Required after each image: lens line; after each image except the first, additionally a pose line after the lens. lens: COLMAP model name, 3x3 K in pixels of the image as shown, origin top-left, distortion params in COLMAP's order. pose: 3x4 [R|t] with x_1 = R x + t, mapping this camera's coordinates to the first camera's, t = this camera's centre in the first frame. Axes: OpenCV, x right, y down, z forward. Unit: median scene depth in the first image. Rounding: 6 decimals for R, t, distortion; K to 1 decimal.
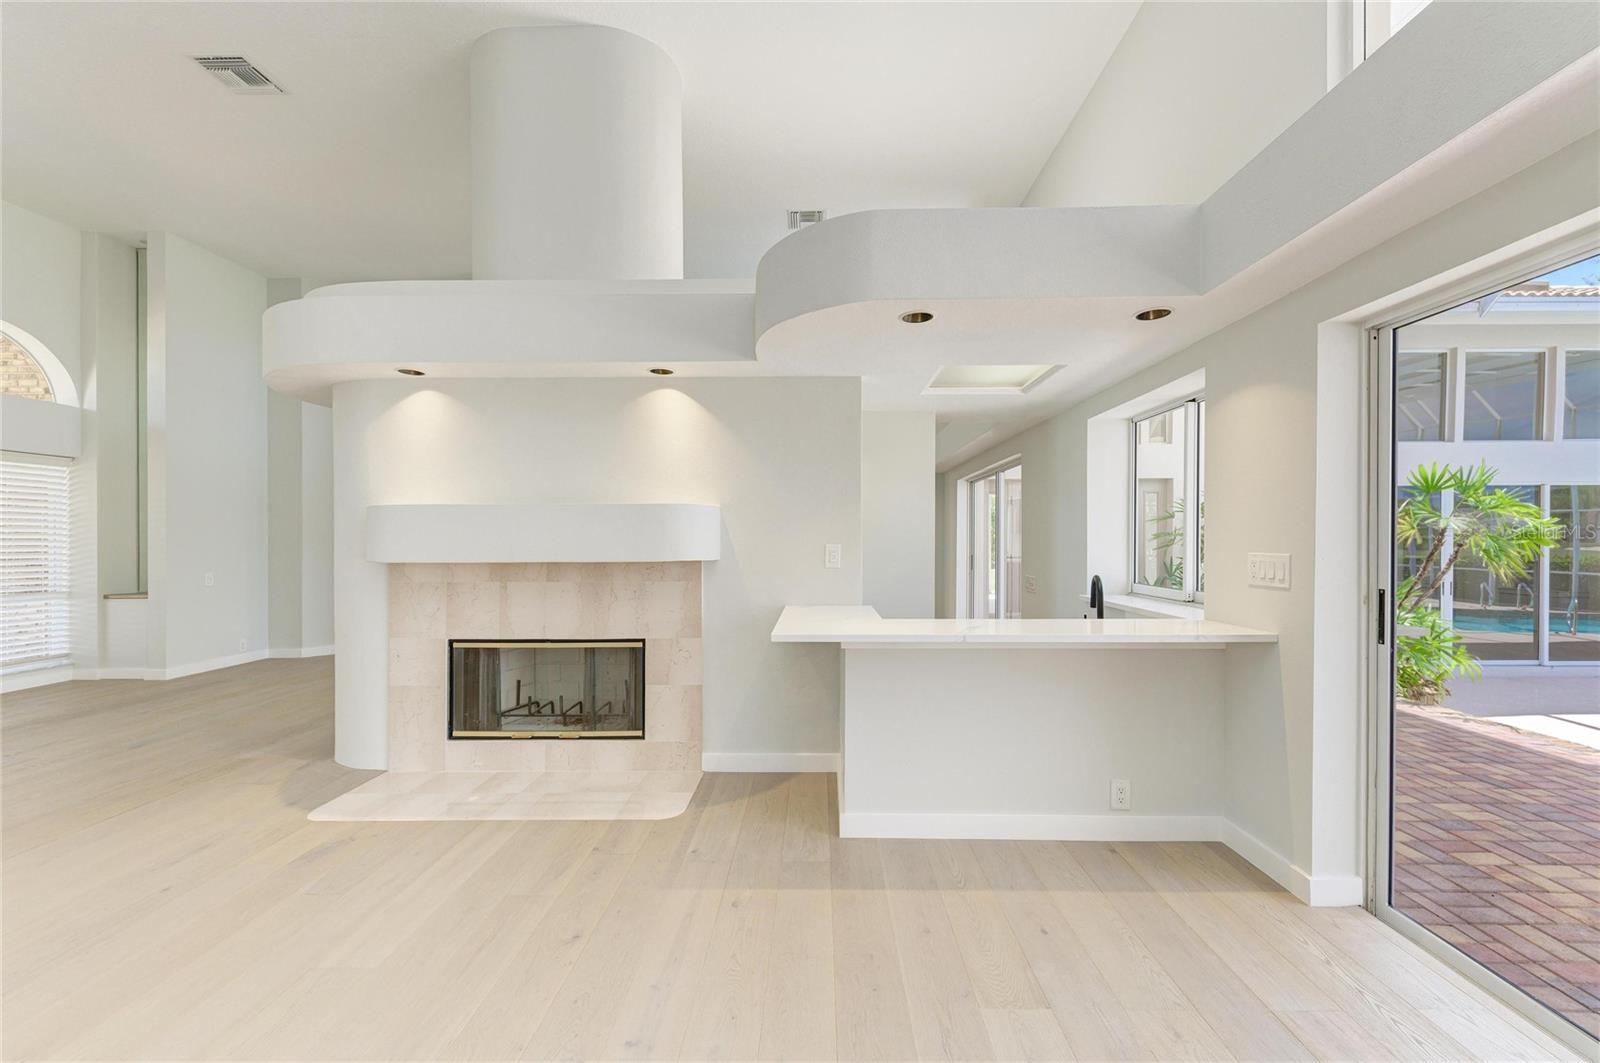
lens RADIAL K [[616.5, 0, 802.9], [0, 616.5, 541.3], [0, 0, 1]] dist [0.002729, -0.000352]
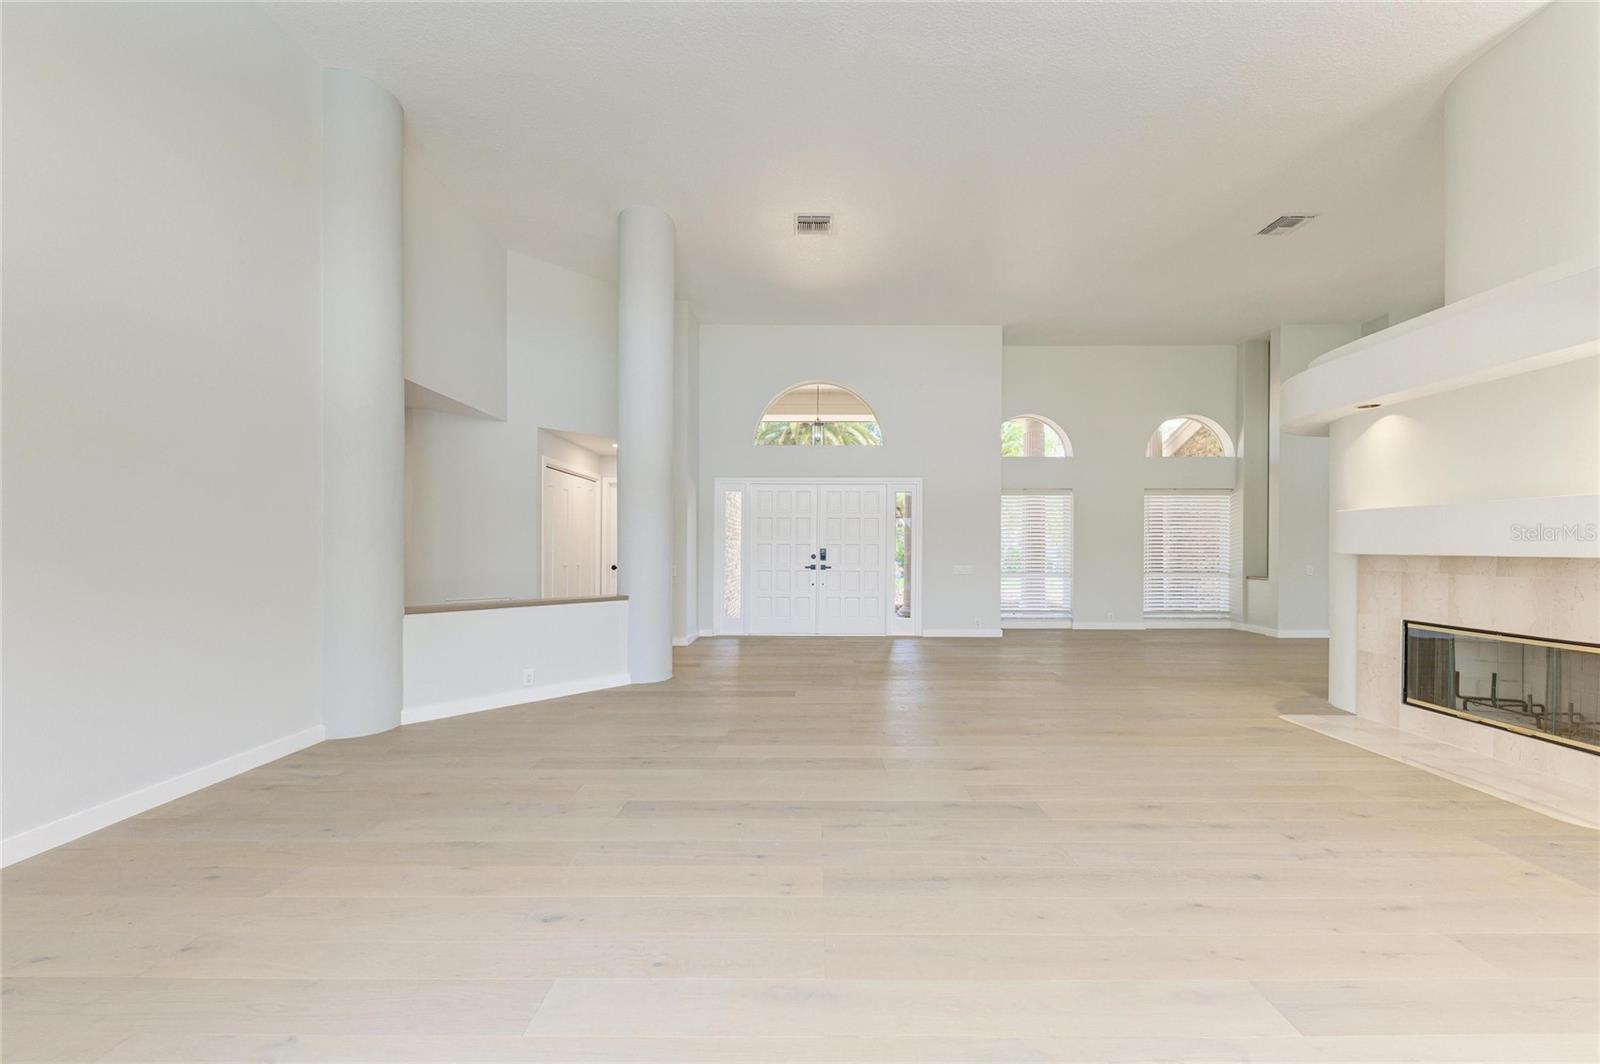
lens RADIAL K [[560.5, 0, 799.9], [0, 560.5, 547.2], [0, 0, 1]] dist [-0.000067, -0.000071]
pose [[-0.023691, 0.009637, -0.999673, 0.528858], [-0.007058, 0.999927, 0.009807, 0.015729], [0.999694, 0.007288, -0.023621, -0.142714]]
